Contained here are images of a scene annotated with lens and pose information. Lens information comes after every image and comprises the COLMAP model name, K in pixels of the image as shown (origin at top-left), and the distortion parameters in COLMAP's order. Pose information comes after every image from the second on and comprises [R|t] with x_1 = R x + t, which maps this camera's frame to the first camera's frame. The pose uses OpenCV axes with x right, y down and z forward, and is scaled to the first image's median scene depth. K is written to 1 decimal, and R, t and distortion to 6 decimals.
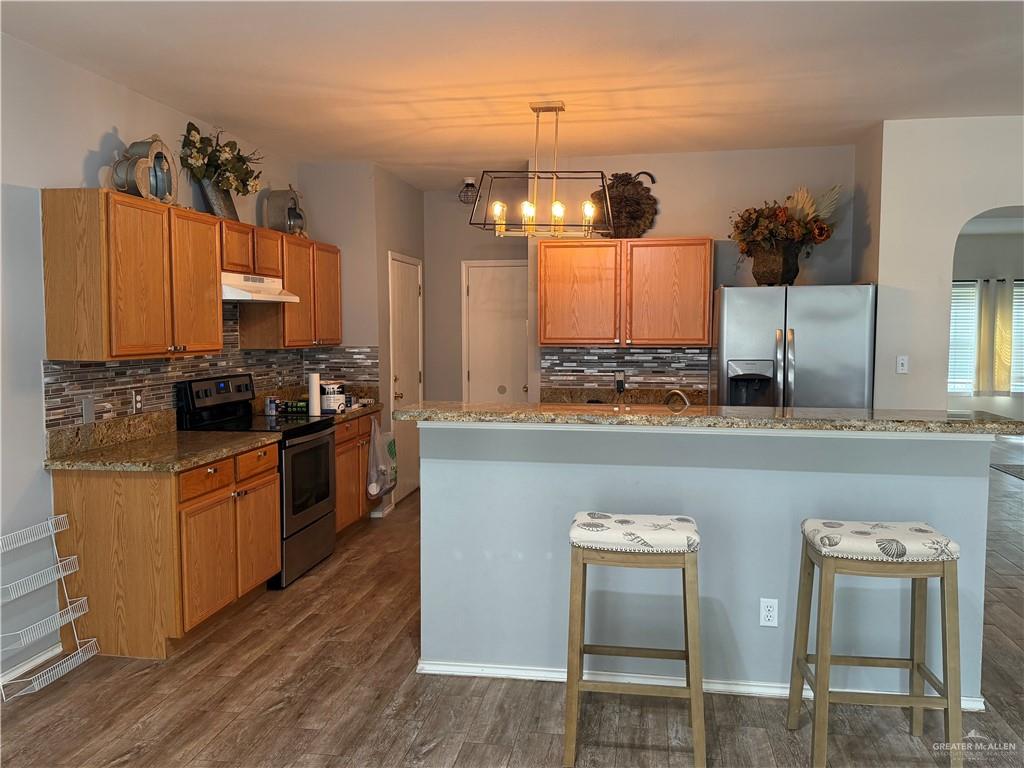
lens RADIAL K [[830.0, 0, 514.1], [0, 830.0, 381.8], [0, 0, 1]] dist [0.103013, -0.132222]
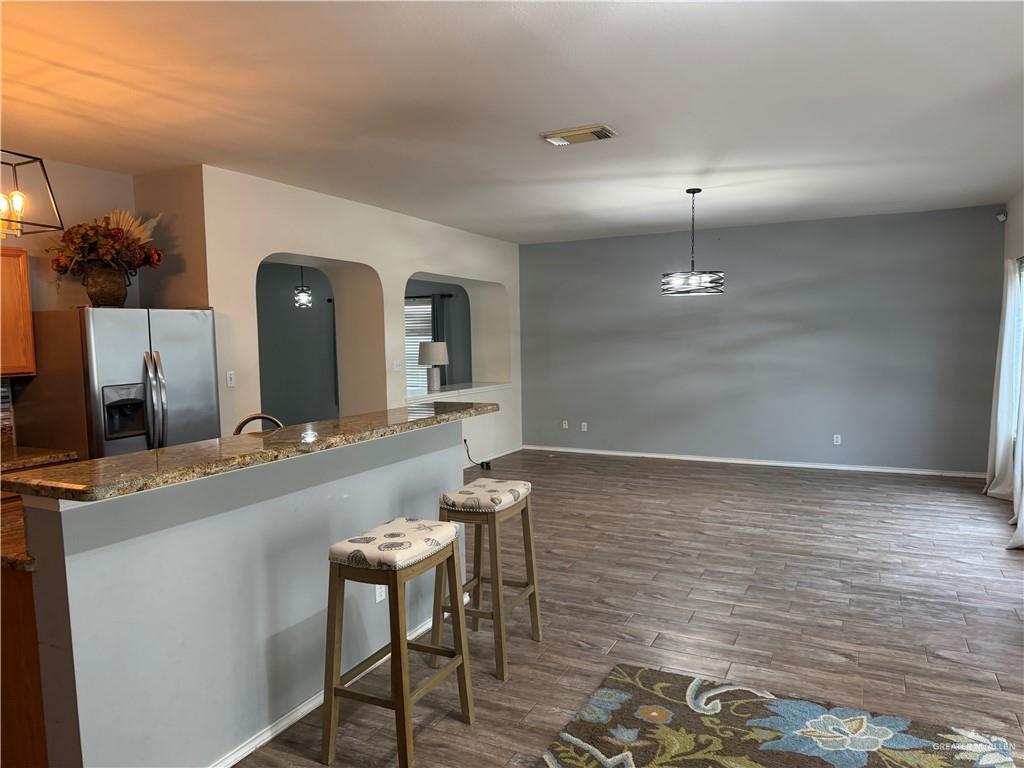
lens RADIAL K [[725.3, 0, 512.4], [0, 725.3, 383.4], [0, 0, 1]] dist [0.061573, -0.083078]
pose [[0.286508, -0.070009, 0.955517, -0.376458], [0.084737, 0.995270, 0.047514, -0.028650], [-0.954323, 0.067354, 0.291085, 0.321657]]
